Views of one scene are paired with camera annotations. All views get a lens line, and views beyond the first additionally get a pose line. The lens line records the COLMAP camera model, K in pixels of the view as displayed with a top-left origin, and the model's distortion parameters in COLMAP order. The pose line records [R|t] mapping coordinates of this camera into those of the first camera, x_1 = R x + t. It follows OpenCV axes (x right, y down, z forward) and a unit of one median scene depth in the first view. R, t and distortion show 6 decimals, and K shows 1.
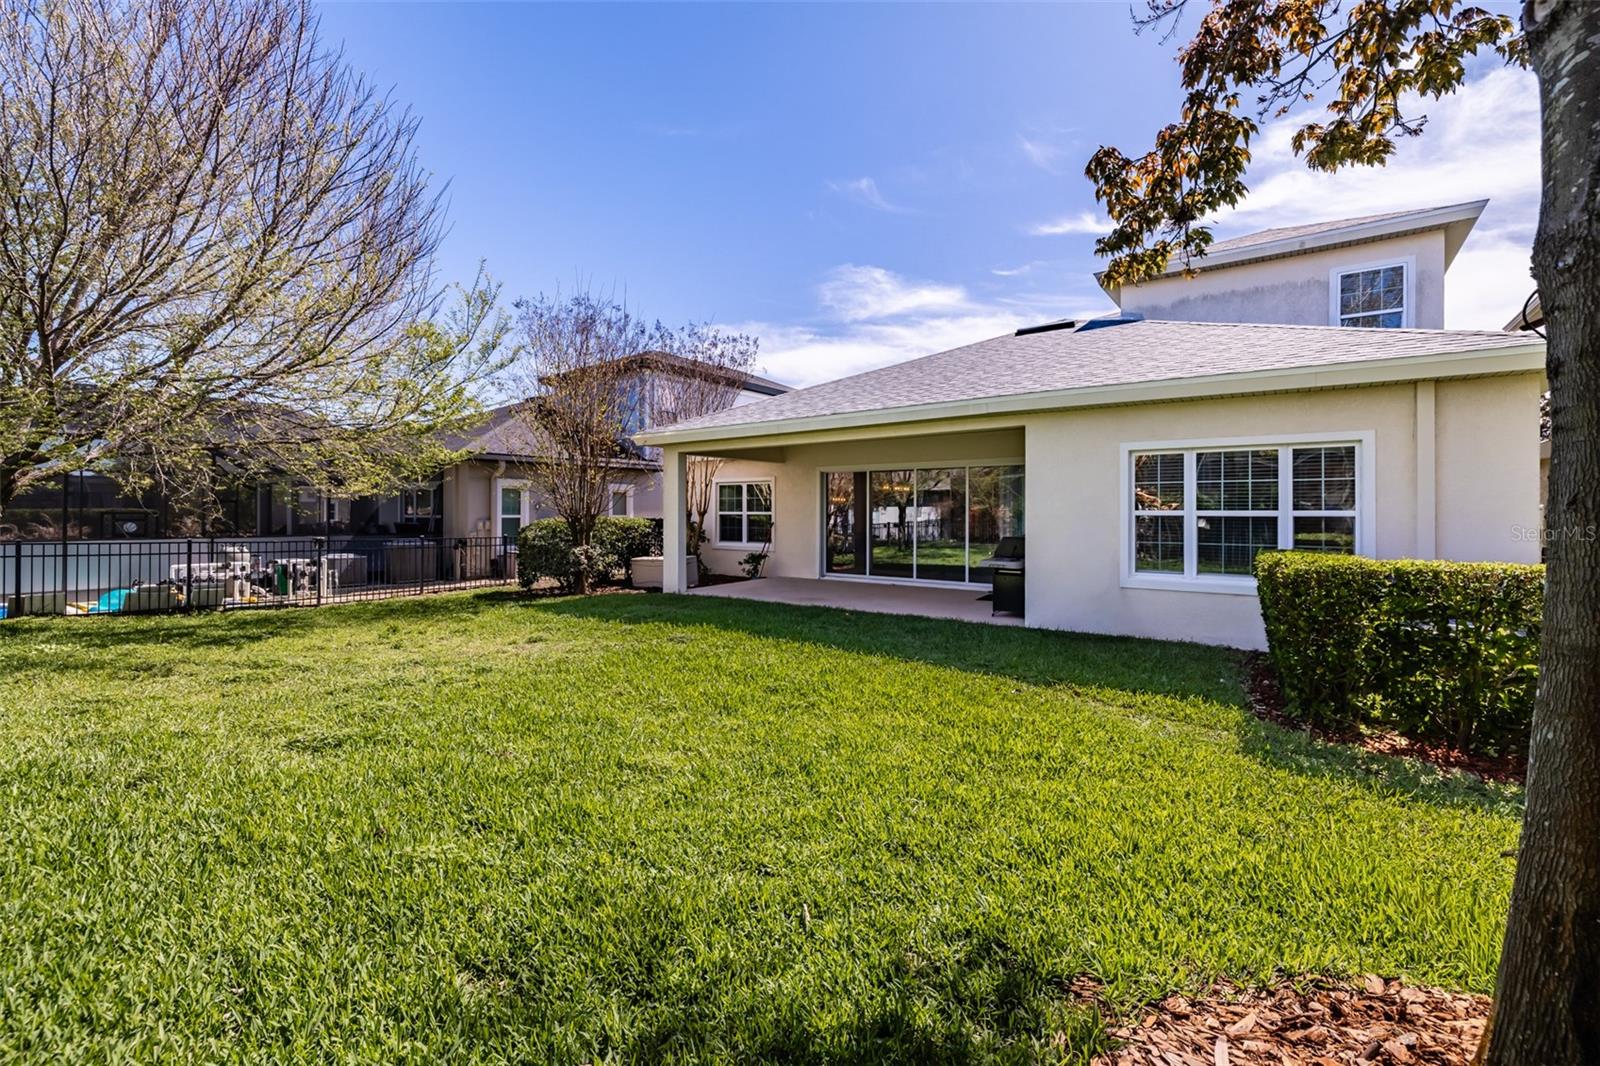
lens RADIAL K [[678.2, 0, 809.0], [0, 678.2, 530.1], [0, 0, 1]] dist [0.000254, 0.000116]
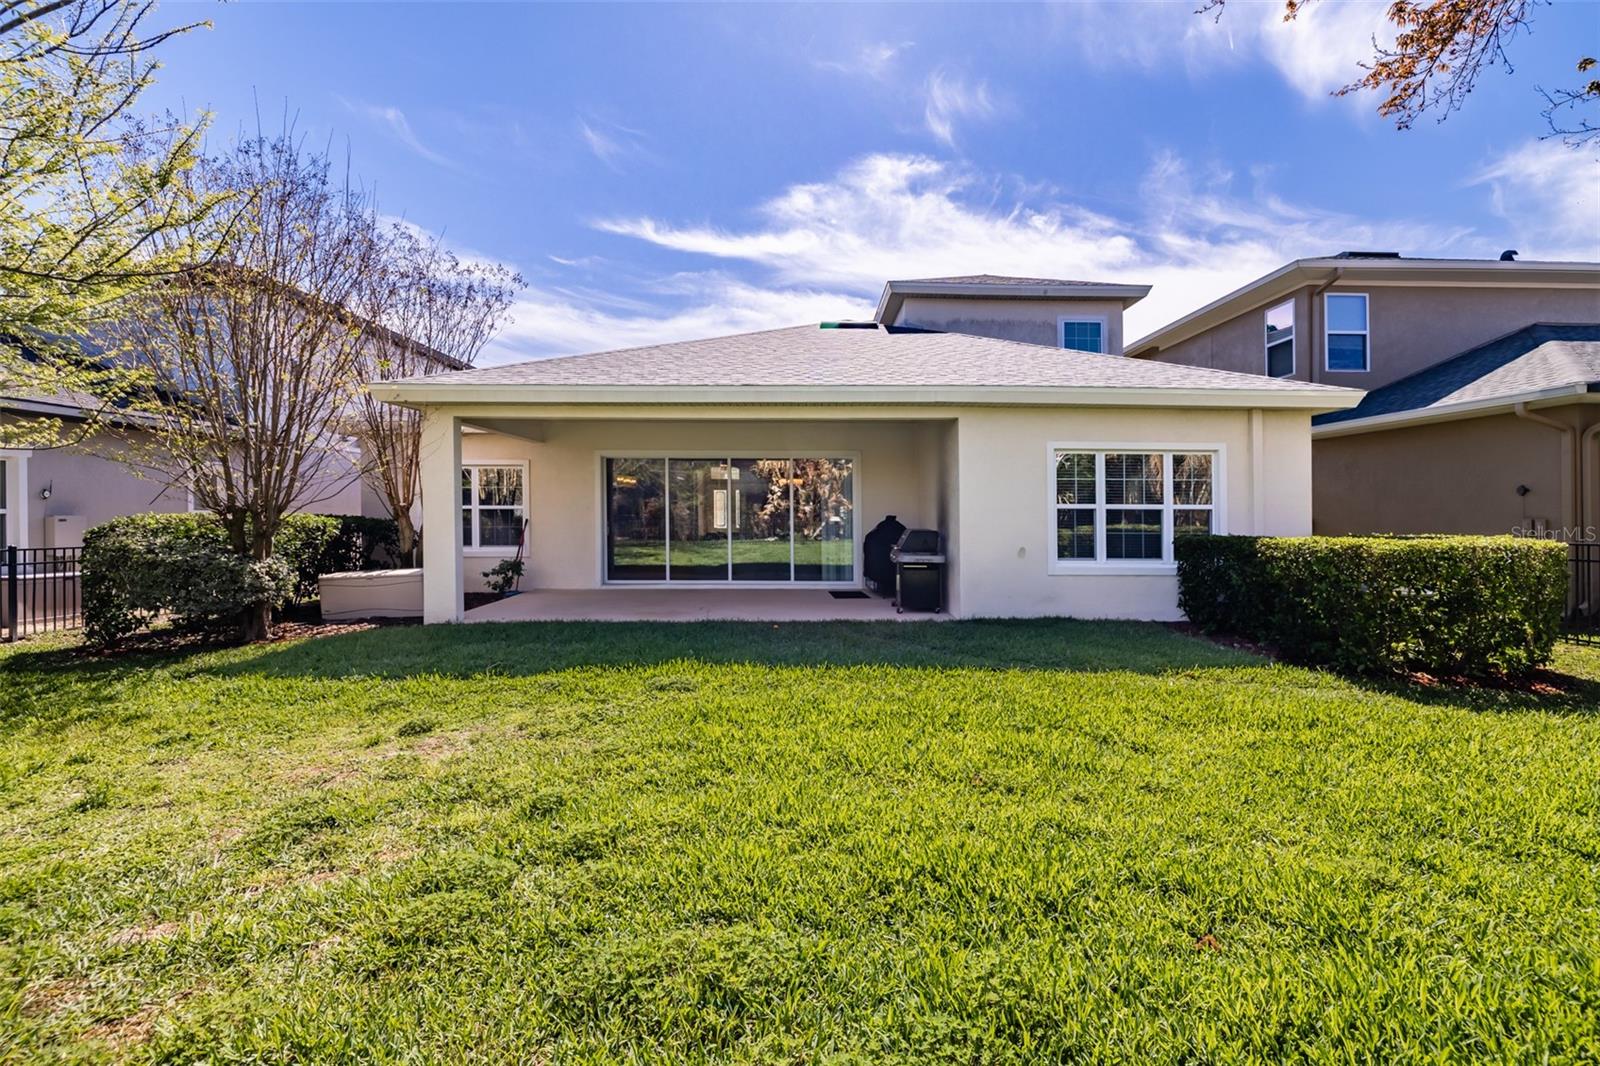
lens RADIAL K [[678.2, 0, 809.0], [0, 678.2, 530.1], [0, 0, 1]] dist [0.000254, 0.000116]
pose [[0.787790, -0.018748, 0.615658, -0.344349], [0.015606, 0.999823, 0.010478, -0.002031], [-0.615746, 0.001353, 0.787944, 0.247829]]
